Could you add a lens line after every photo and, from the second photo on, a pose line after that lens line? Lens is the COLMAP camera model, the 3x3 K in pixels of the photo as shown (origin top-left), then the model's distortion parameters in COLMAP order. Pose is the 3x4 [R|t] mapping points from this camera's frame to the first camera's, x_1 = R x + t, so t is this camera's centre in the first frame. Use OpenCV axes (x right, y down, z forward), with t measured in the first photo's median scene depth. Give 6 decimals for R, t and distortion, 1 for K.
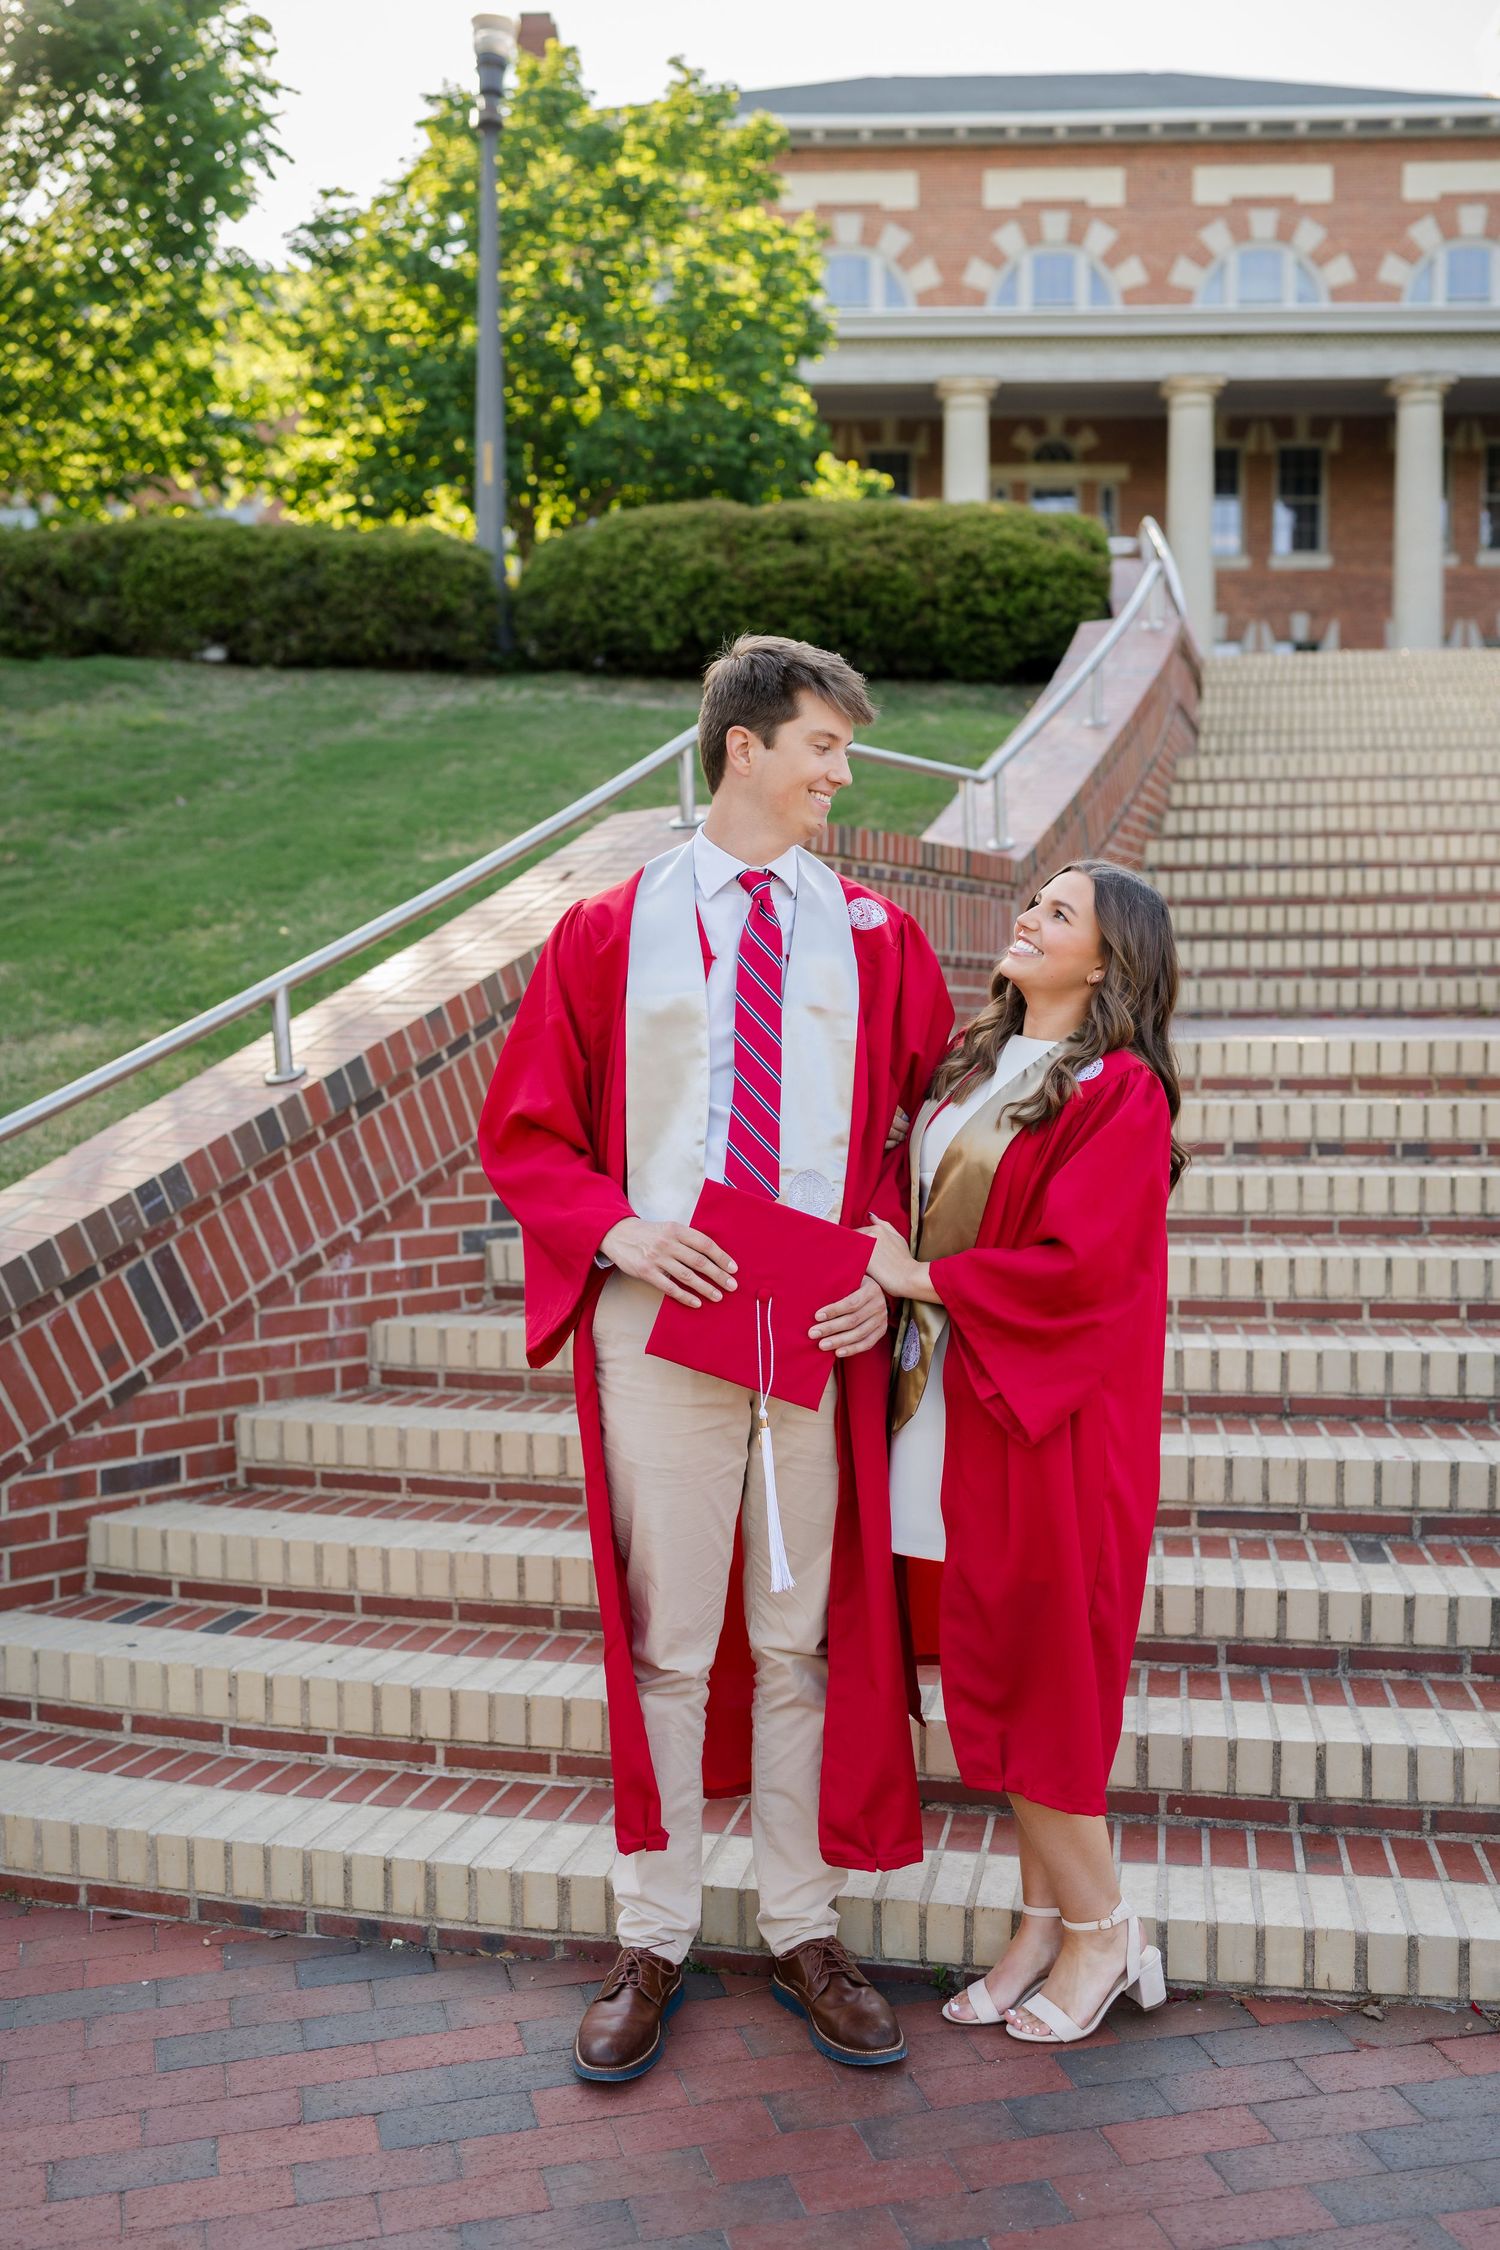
lens RADIAL K [[2174.6, 0, 731.2], [0, 2174.6, 1130.9], [0, 0, 1]] dist [-0.005430, 0.028590]
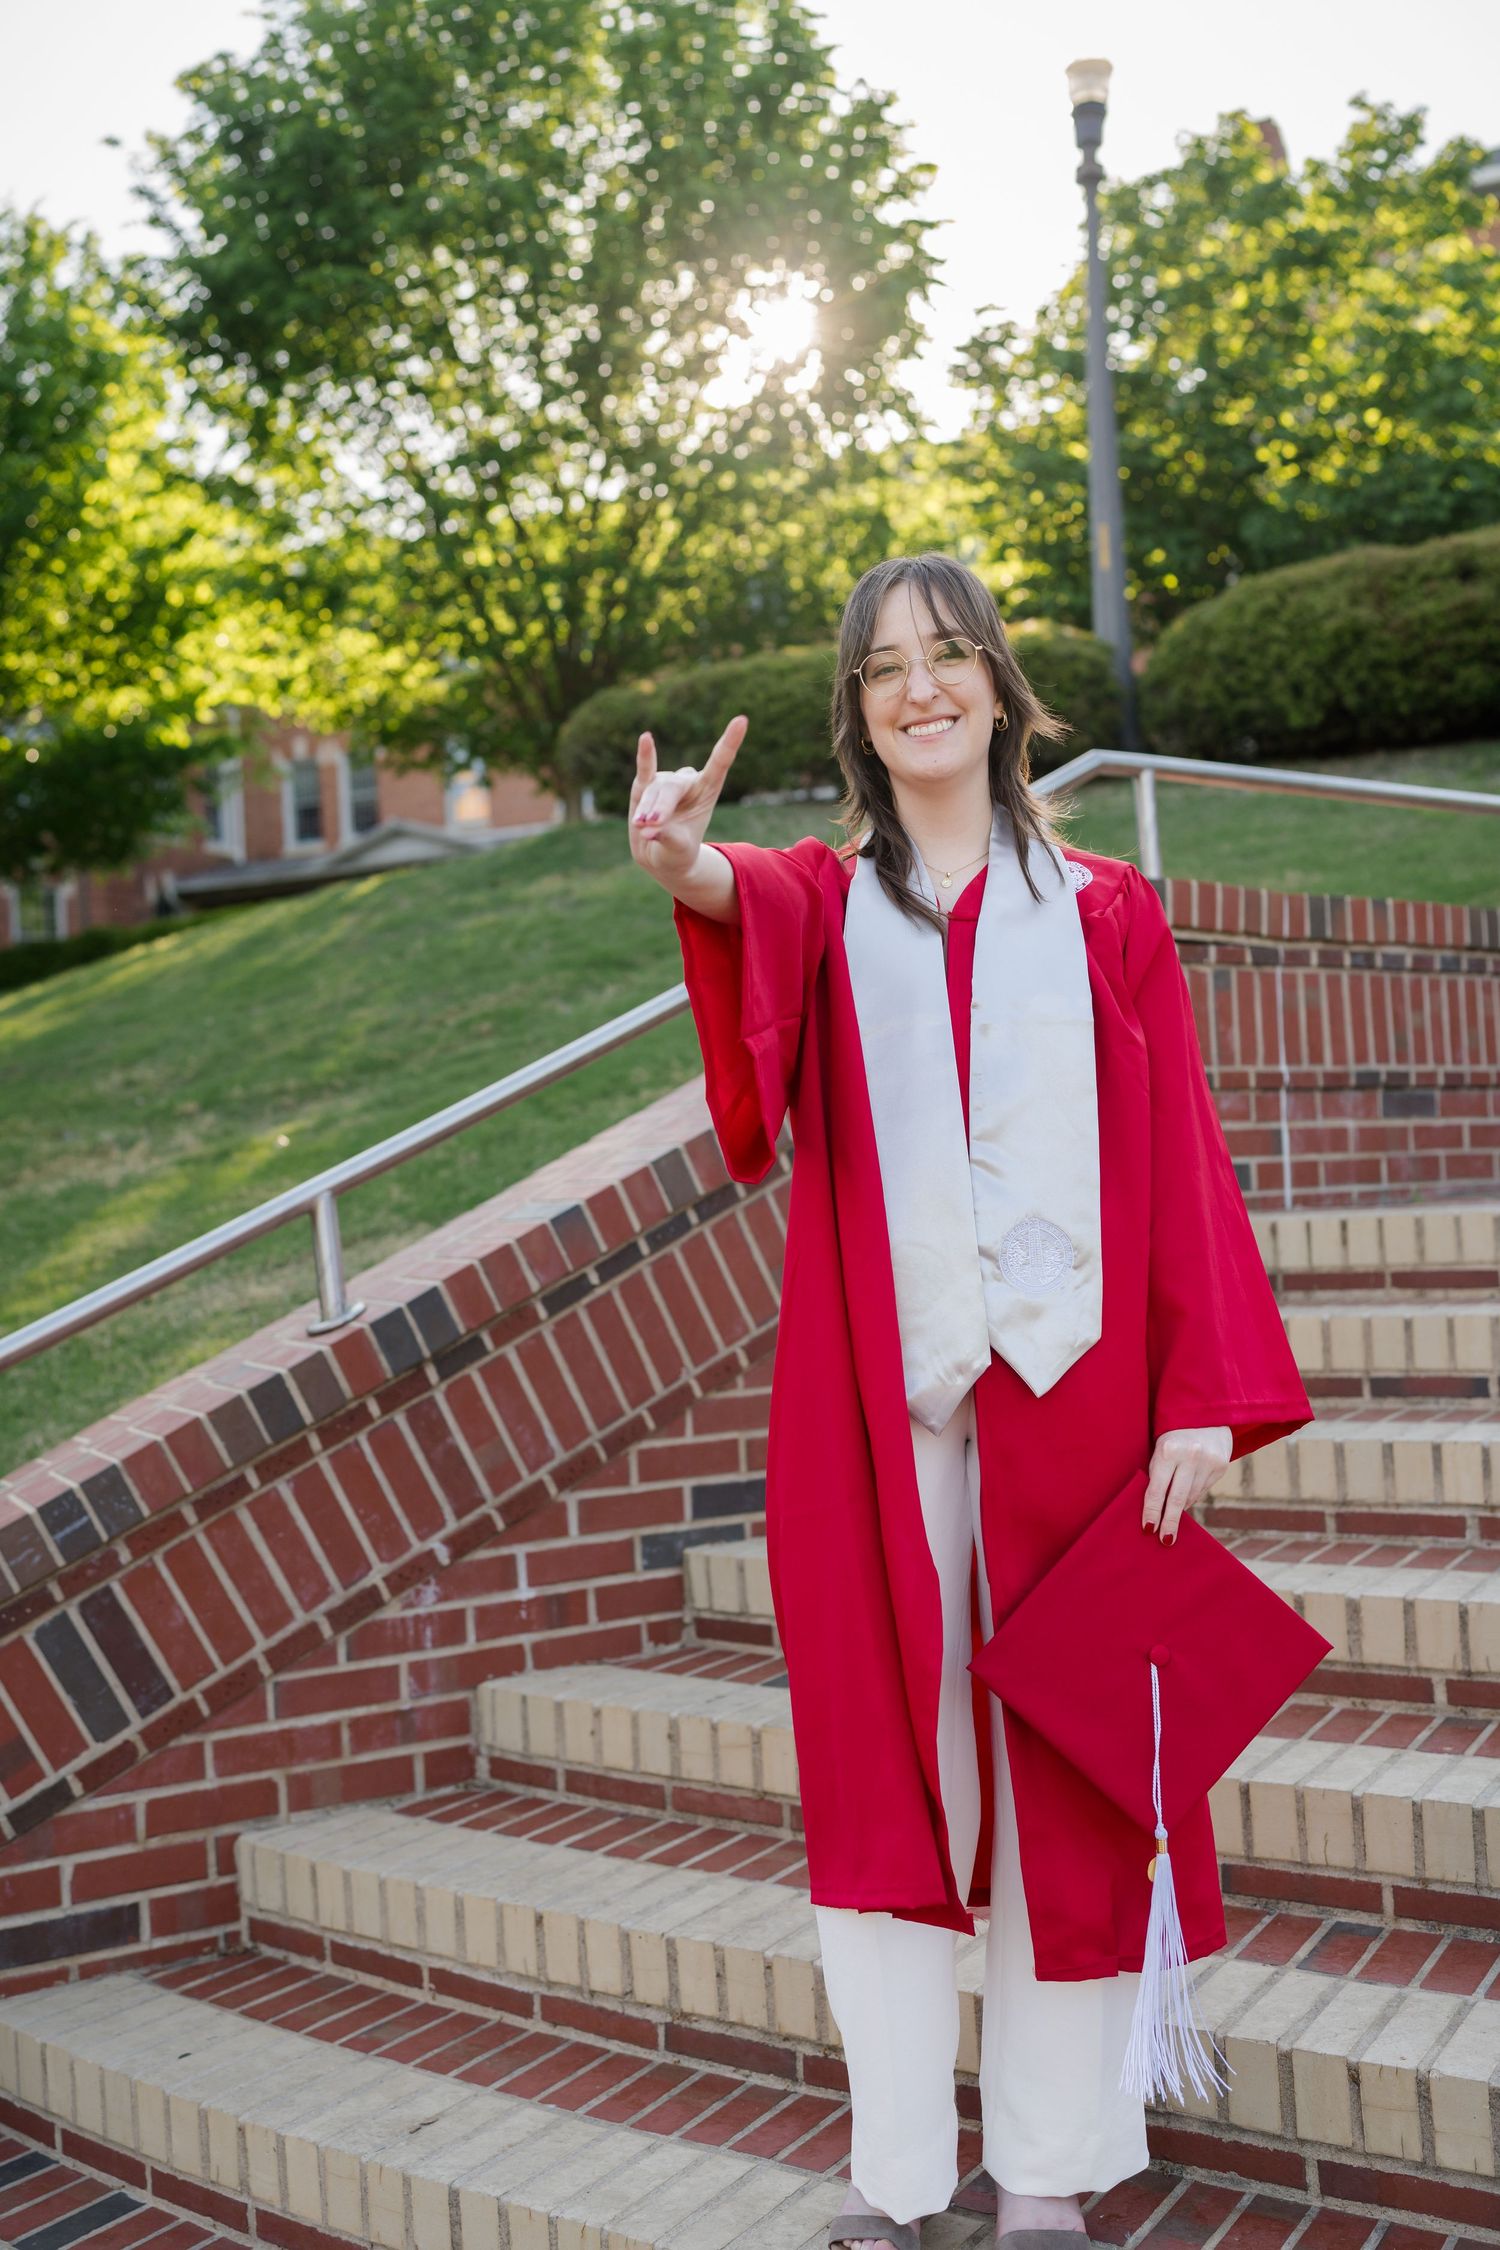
lens RADIAL K [[2168.5, 0, 738.1], [0, 2168.5, 1138.4], [0, 0, 1]] dist [-0.006937, 0.029101]
pose [[0.932402, -0.054914, -0.357227, 0.159389], [0.033100, 0.997211, -0.066899, -0.032622], [0.359905, 0.050553, 0.931619, 0.399468]]
